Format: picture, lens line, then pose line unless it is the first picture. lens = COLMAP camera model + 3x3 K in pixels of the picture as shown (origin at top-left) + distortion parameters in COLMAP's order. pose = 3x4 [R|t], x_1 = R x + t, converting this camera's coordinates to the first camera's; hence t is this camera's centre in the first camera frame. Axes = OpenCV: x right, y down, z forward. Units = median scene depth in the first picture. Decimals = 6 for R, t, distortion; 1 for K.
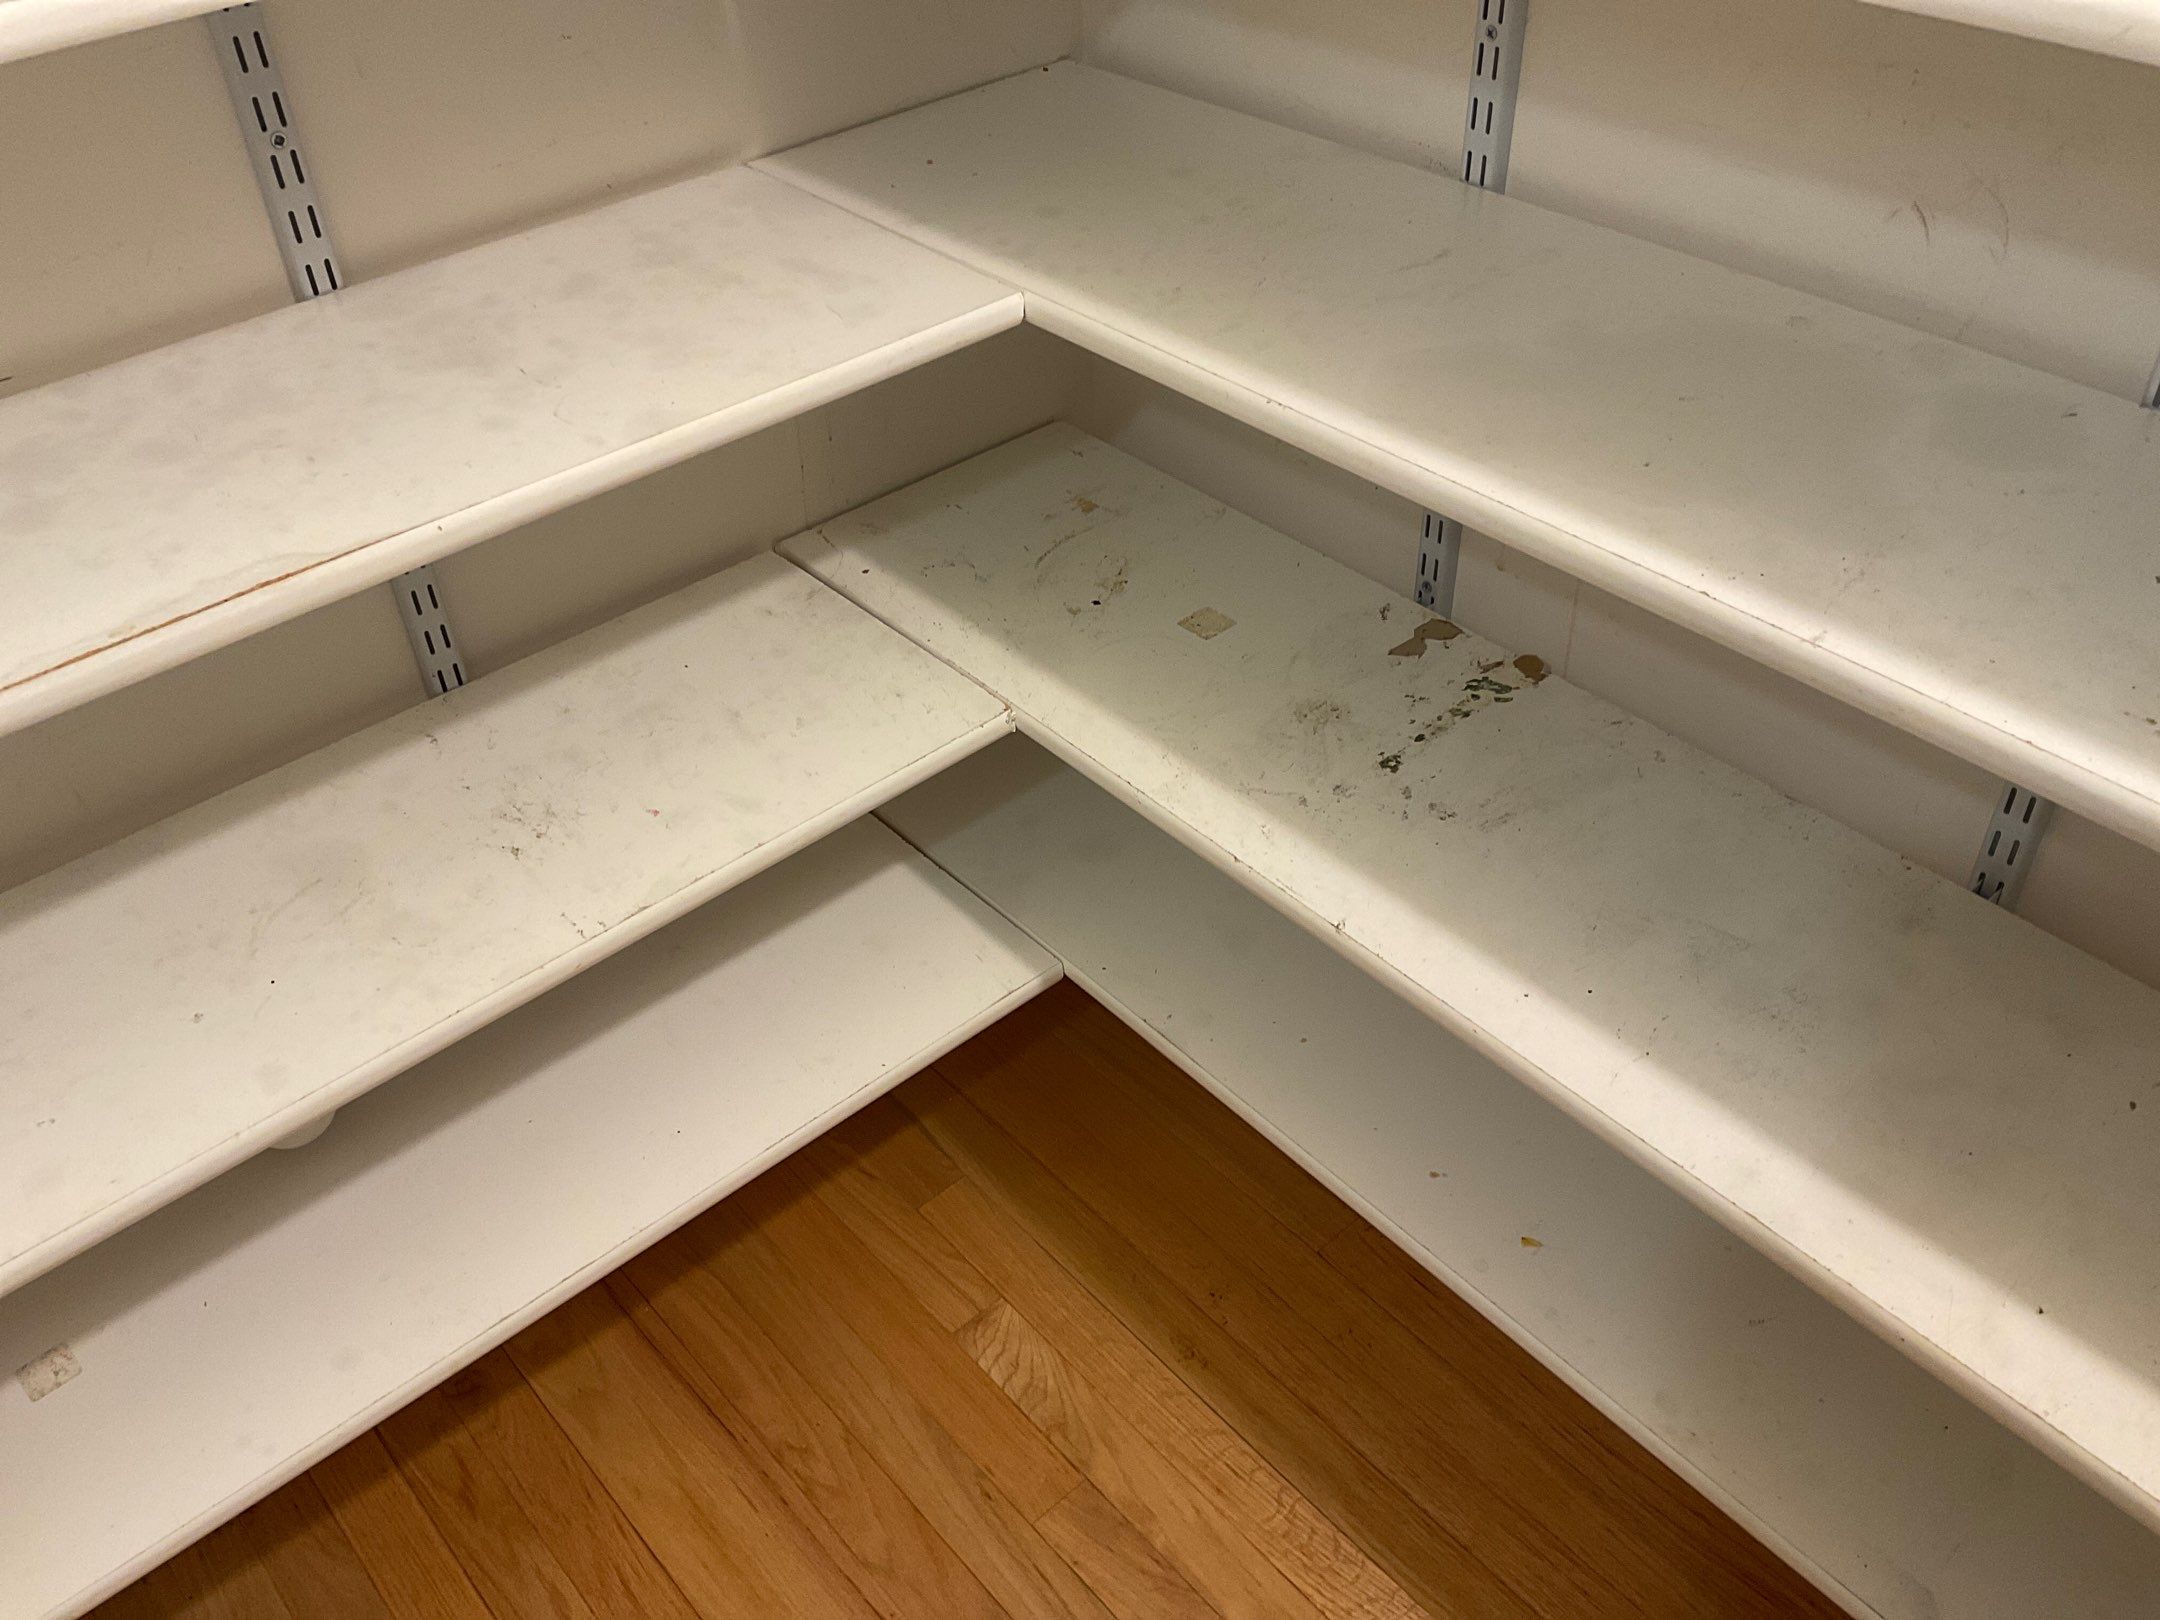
lens RADIAL K [[1809.2, 0, 1075.6], [0, 1809.2, 812.9], [0, 0, 1]] dist [0.091954, -0.166149]
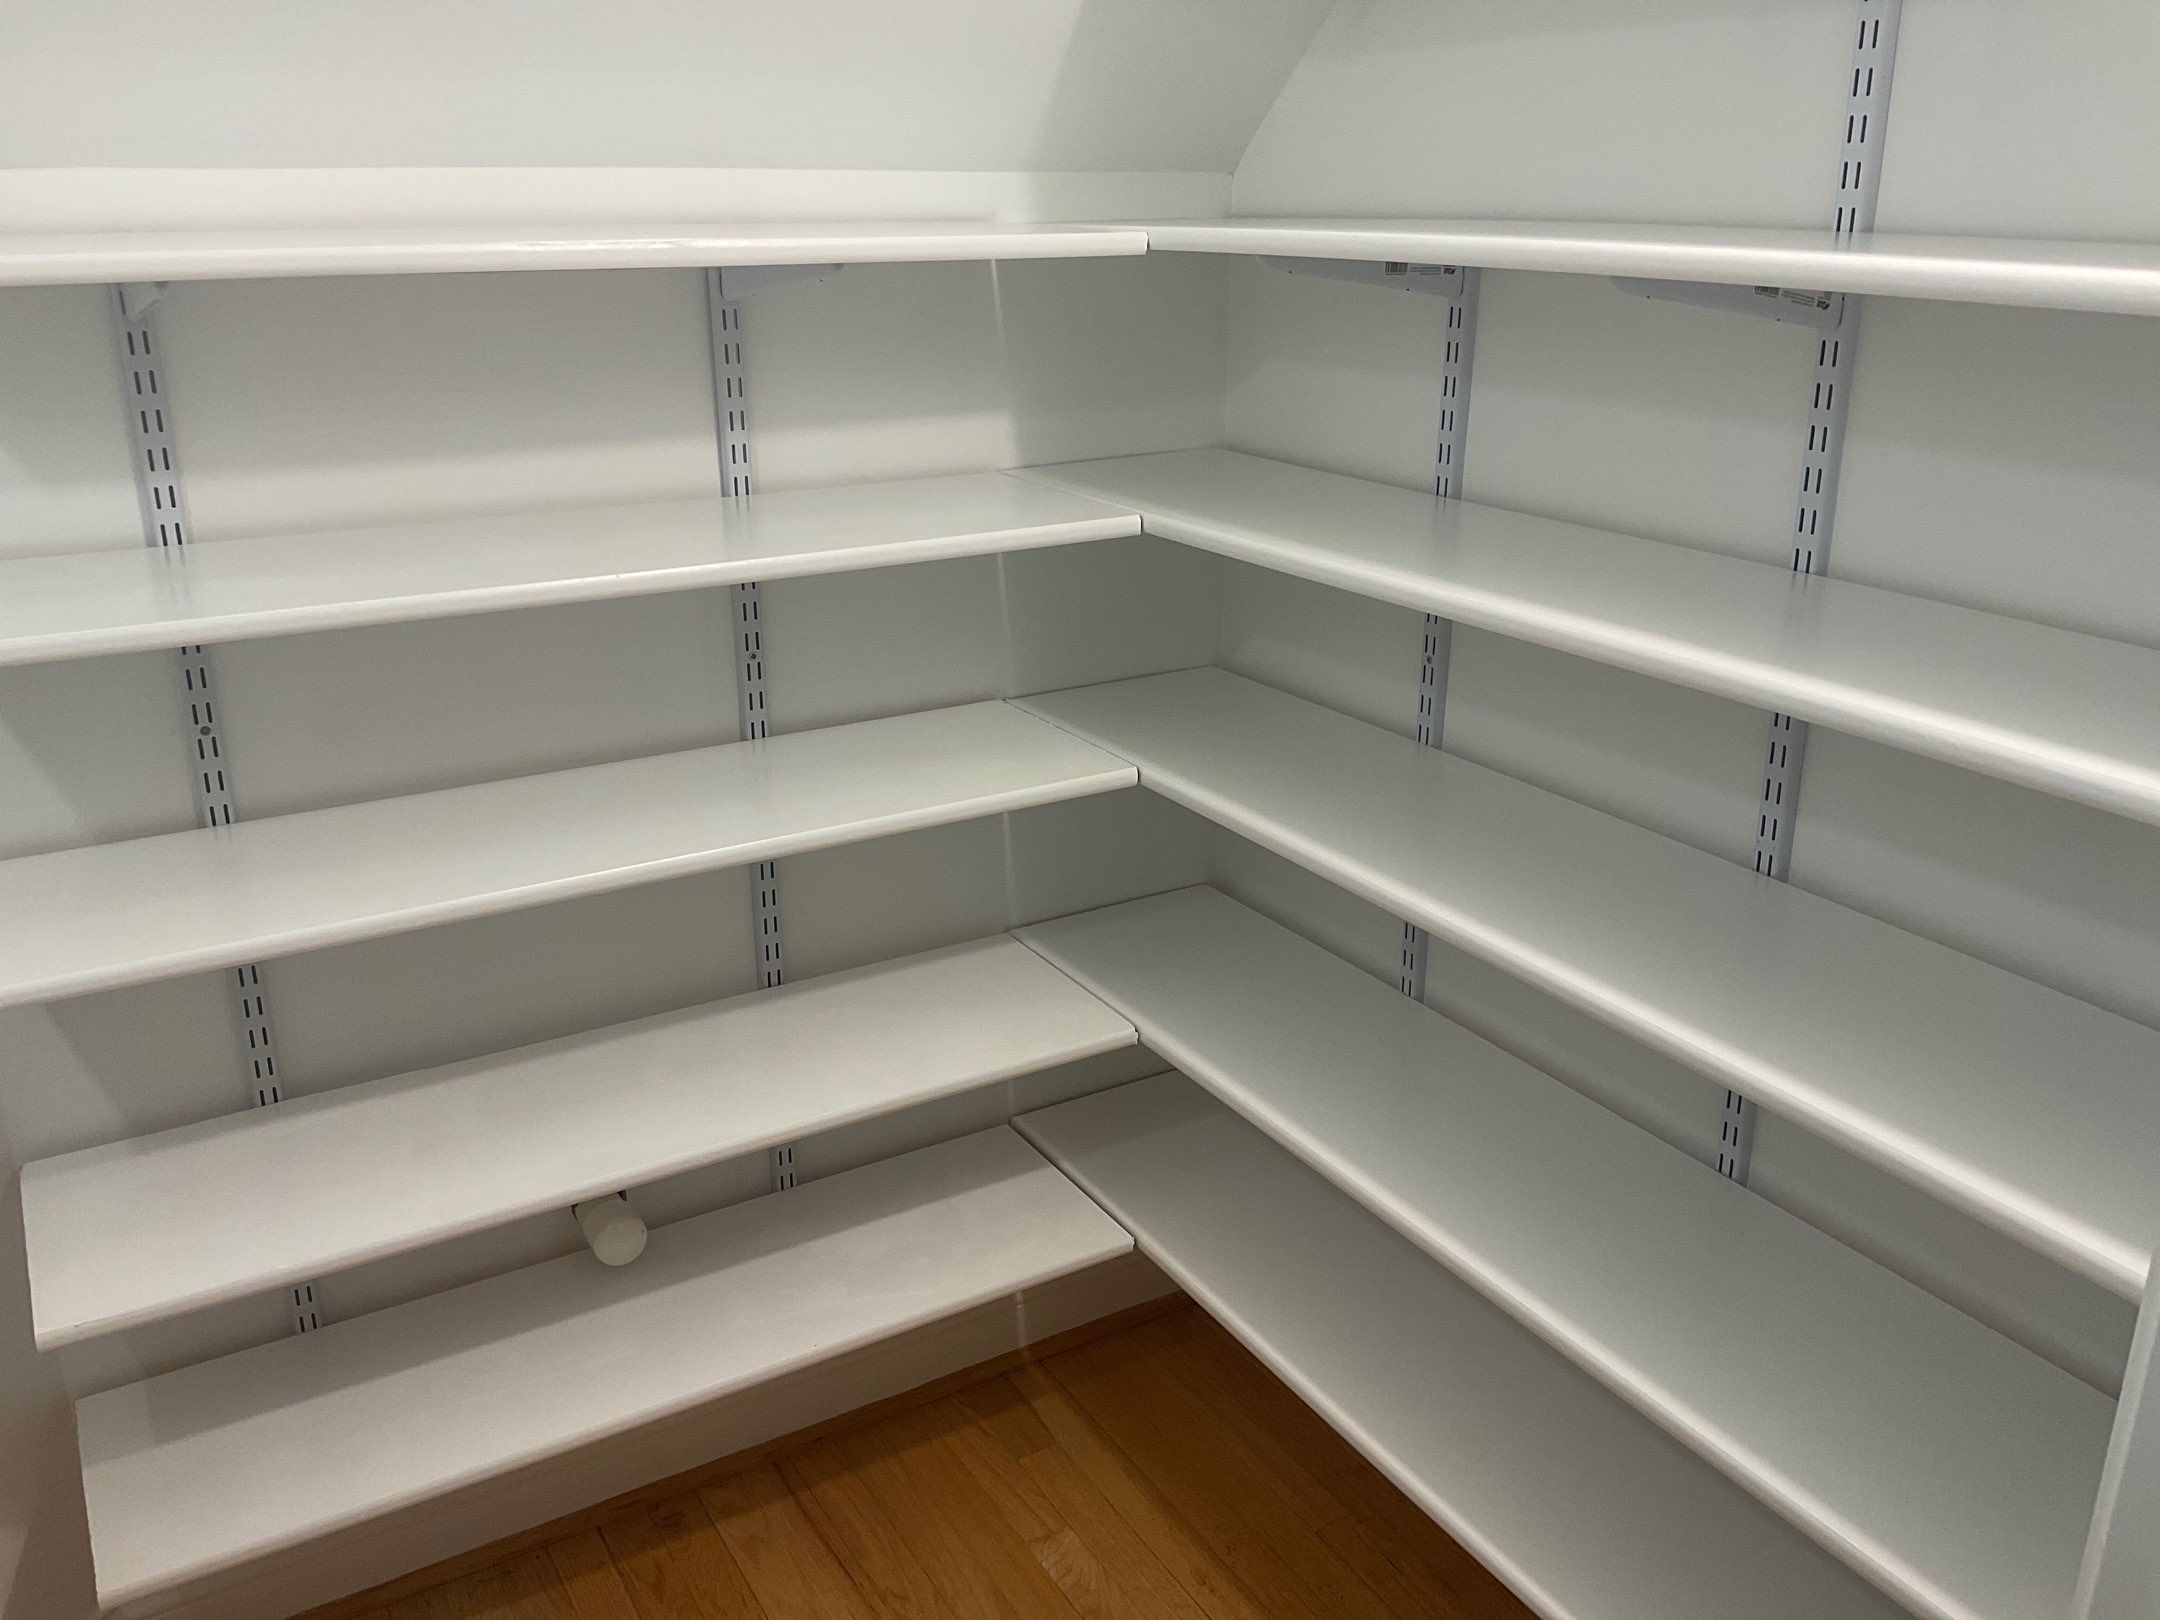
lens RADIAL K [[1809.2, 0, 1075.6], [0, 1809.2, 812.9], [0, 0, 1]] dist [0.091954, -0.166149]
pose [[0.982483, 0.095531, -0.160000, 0.132821], [-0.143798, 0.934759, -0.324882, 0.225291], [0.118525, 0.342199, 0.932122, -0.422083]]
